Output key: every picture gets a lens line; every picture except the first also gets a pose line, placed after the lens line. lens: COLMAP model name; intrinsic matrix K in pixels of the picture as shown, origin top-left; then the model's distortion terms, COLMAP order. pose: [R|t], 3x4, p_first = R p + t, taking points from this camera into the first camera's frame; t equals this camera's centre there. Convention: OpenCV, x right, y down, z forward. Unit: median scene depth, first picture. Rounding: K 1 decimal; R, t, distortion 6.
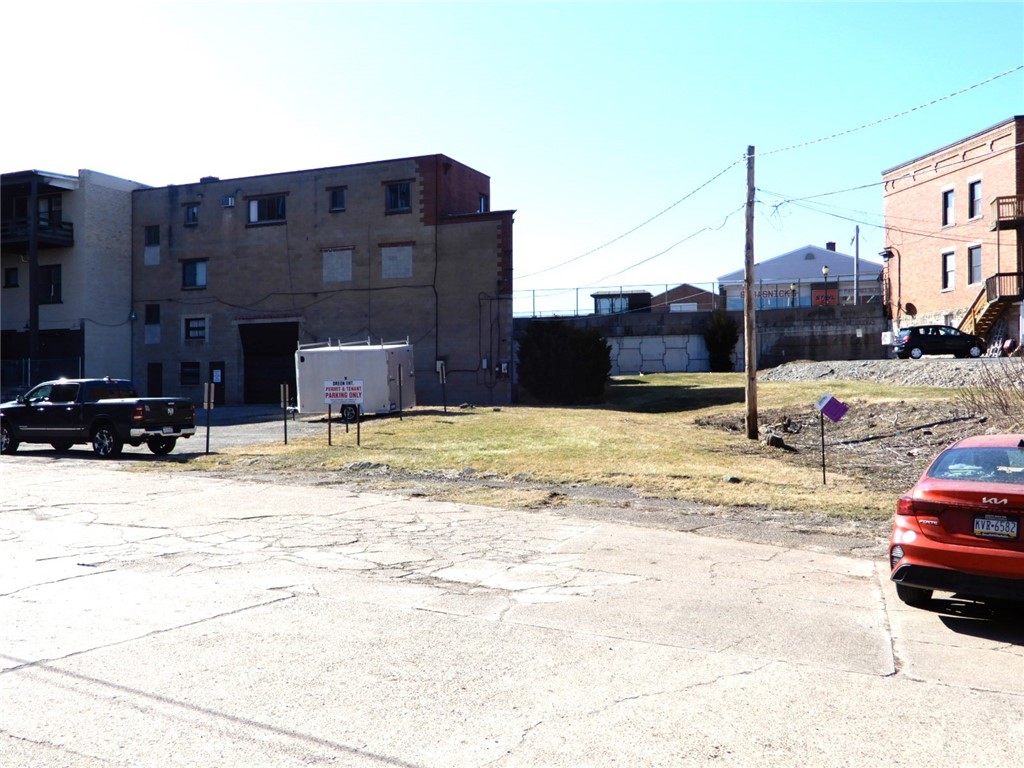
lens RADIAL K [[1002.4, 0, 494.5], [0, 1002.4, 381.9], [0, 0, 1]] dist [0.010197, 0.000000]
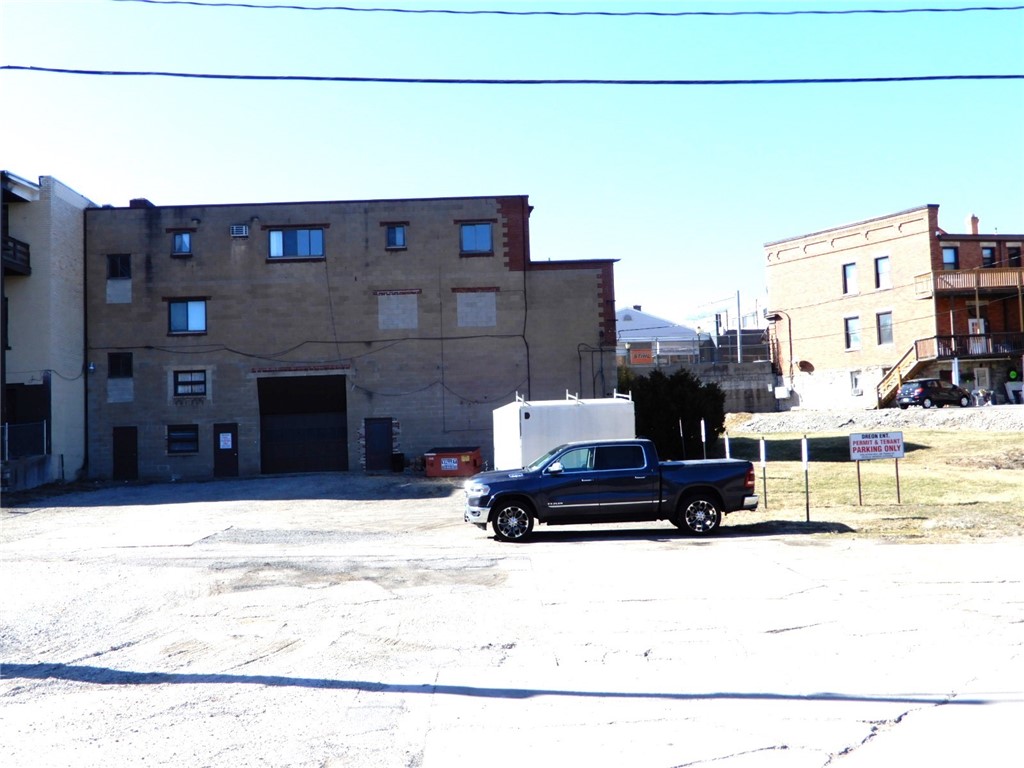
lens RADIAL K [[1002.4, 0, 503.4], [0, 1002.4, 380.7], [0, 0, 1]] dist [0.010197, 0.000000]
pose [[0.896941, 0.001233, 0.442148, -0.459528], [0.026015, 0.998117, -0.055556, -0.003780], [-0.441384, 0.061332, 0.895220, 0.175426]]
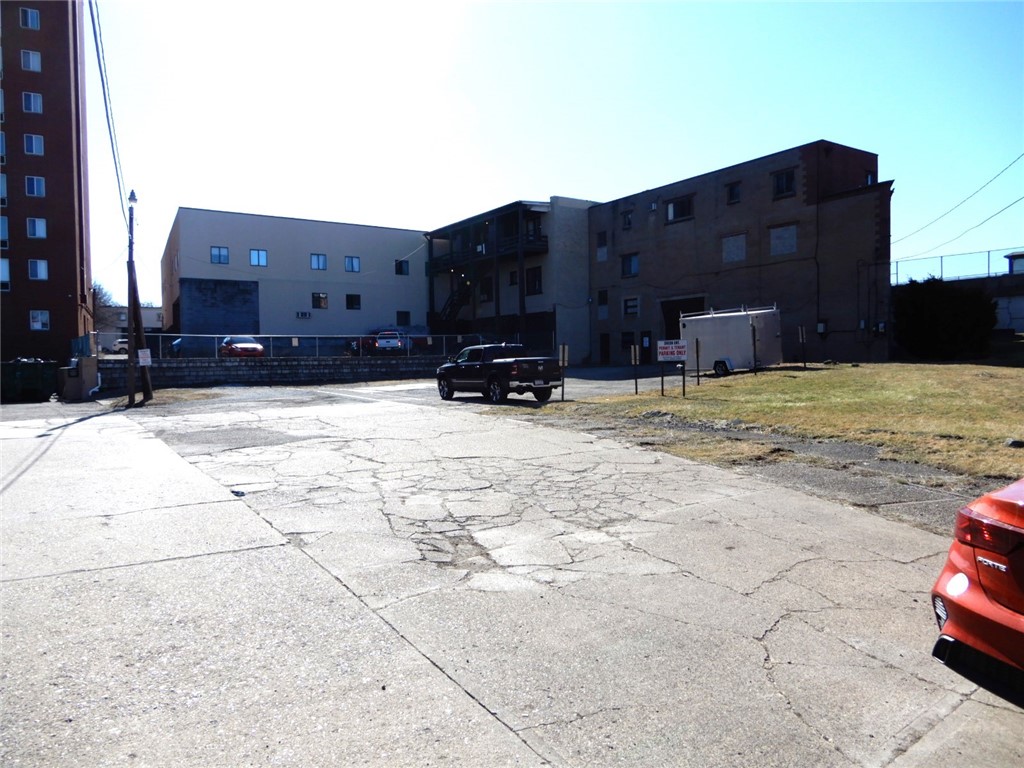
lens RADIAL K [[728.0, 0, 508.0], [0, 728.0, 385.5], [0, 0, 1]] dist [0.003209, -0.001227]
pose [[0.852205, 0.005419, -0.523180, 0.072008], [0.021031, 0.998783, 0.044603, 0.004845], [0.522785, -0.049014, 0.851054, 0.097430]]
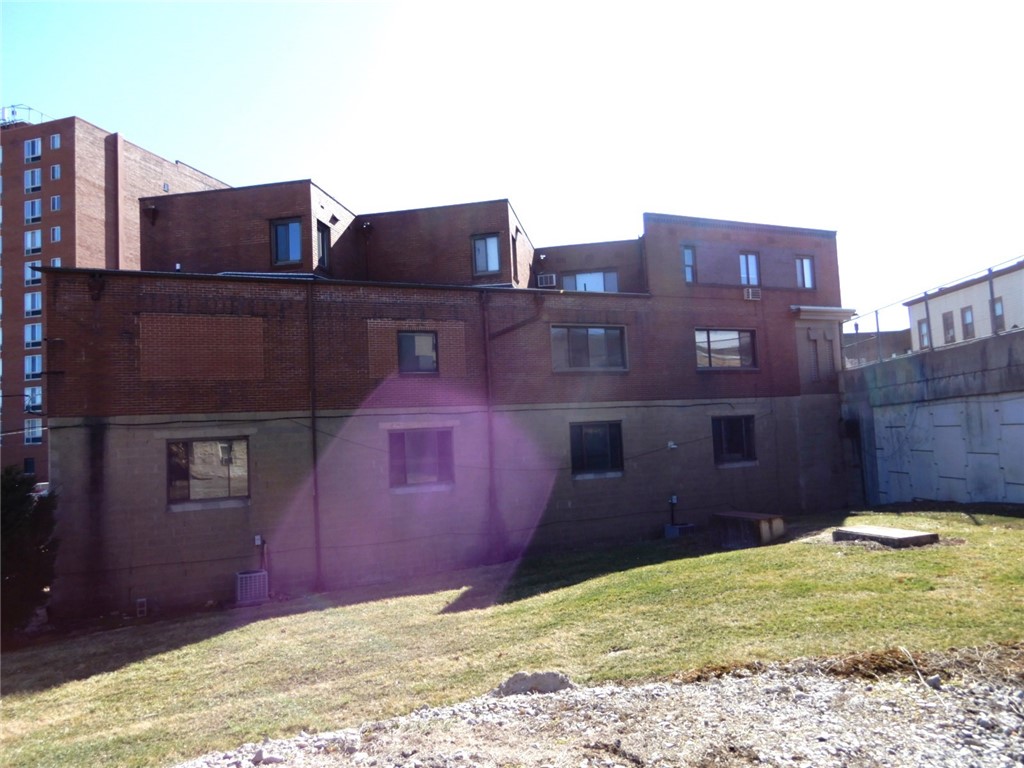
lens RADIAL K [[728.0, 0, 510.1], [0, 728.0, 384.3], [0, 0, 1]] dist [0.003209, -0.001227]
pose [[0.254875, -0.080165, -0.963645, 0.430062], [0.064142, 0.995764, -0.065873, -0.057873], [0.964844, -0.045021, 0.258937, 1.045422]]
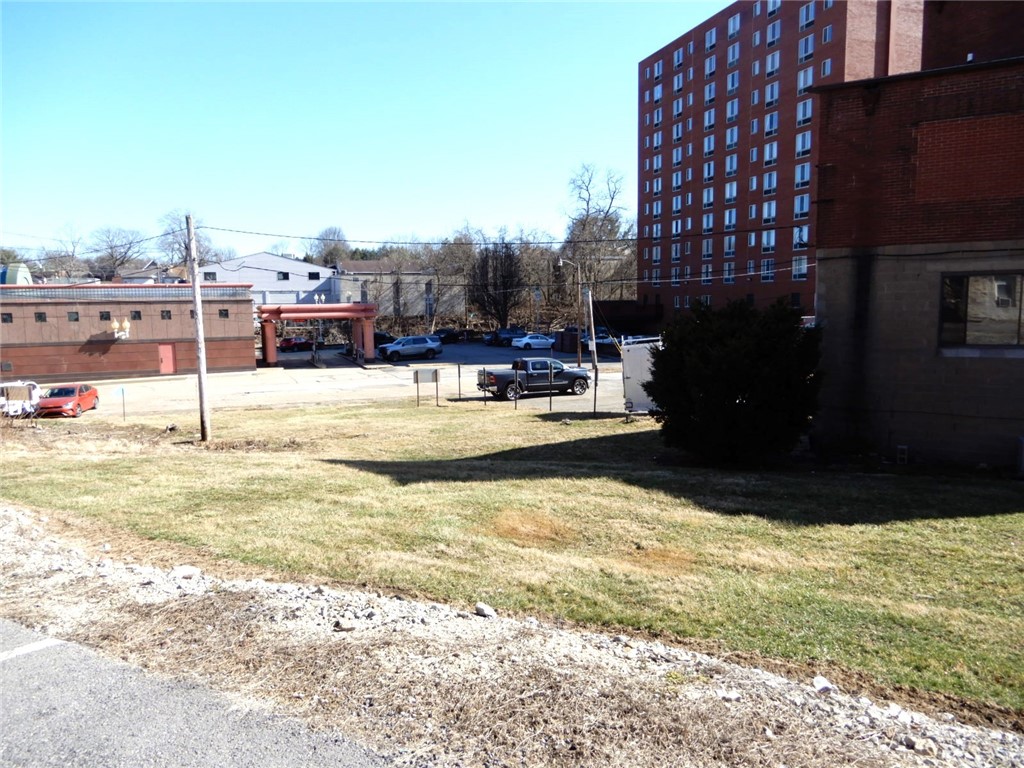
lens RADIAL K [[728.0, 0, 512.7], [0, 728.0, 385.7], [0, 0, 1]] dist [0.003209, -0.001227]
pose [[-0.636680, 0.101505, -0.764418, 0.393450], [0.030471, 0.993836, 0.106590, -0.055943], [0.770526, 0.044572, -0.635849, 1.031269]]
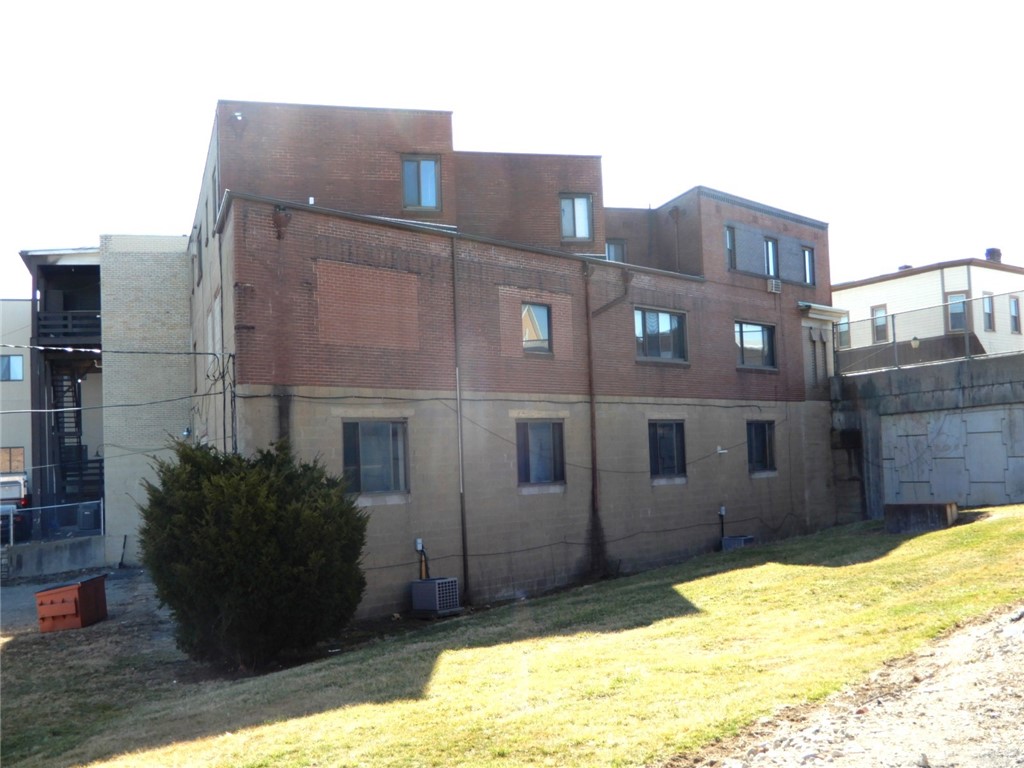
lens RADIAL K [[1223.8, 0, 509.7], [0, 1223.8, 379.7], [0, 0, 1]] dist [-0.005256, 0.000000]
pose [[0.661336, -0.071869, -0.746639, 0.449264], [0.047712, 0.997414, -0.053747, -0.050595], [0.748571, -0.000079, 0.663055, 0.674071]]
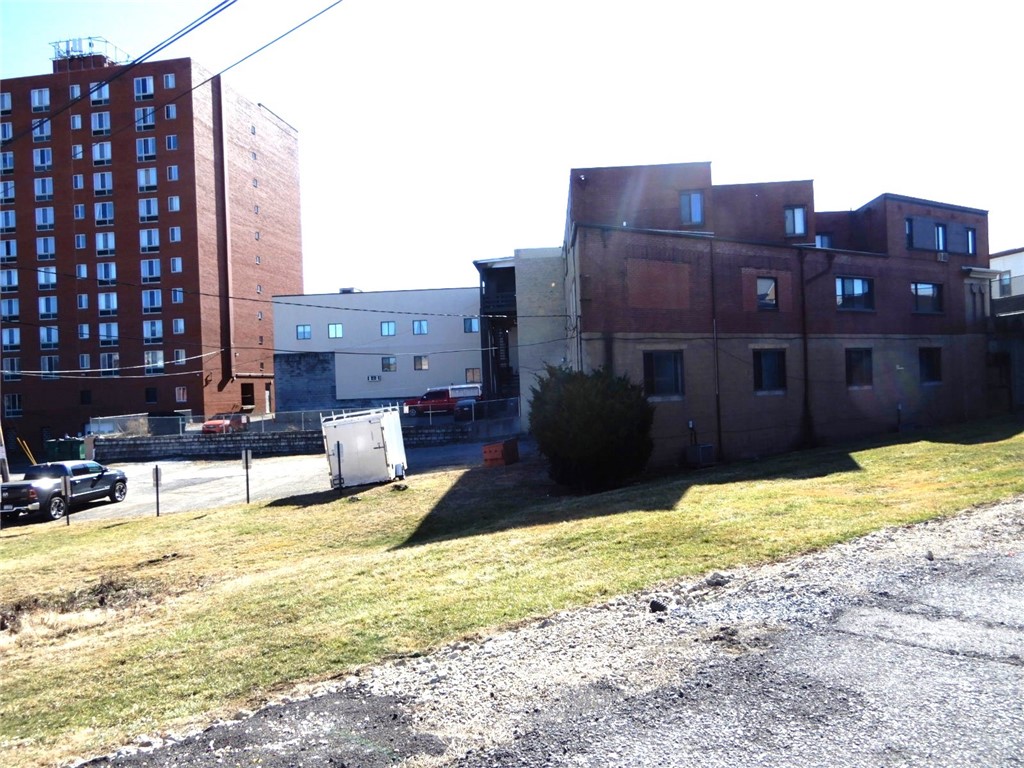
lens RADIAL K [[728.0, 0, 513.2], [0, 728.0, 384.0], [0, 0, 1]] dist [0.003209, -0.001227]
pose [[0.373191, -0.012329, -0.927673, 0.471142], [0.051966, 0.998620, 0.007633, -0.050341], [0.926298, -0.051056, 0.373316, 0.677548]]
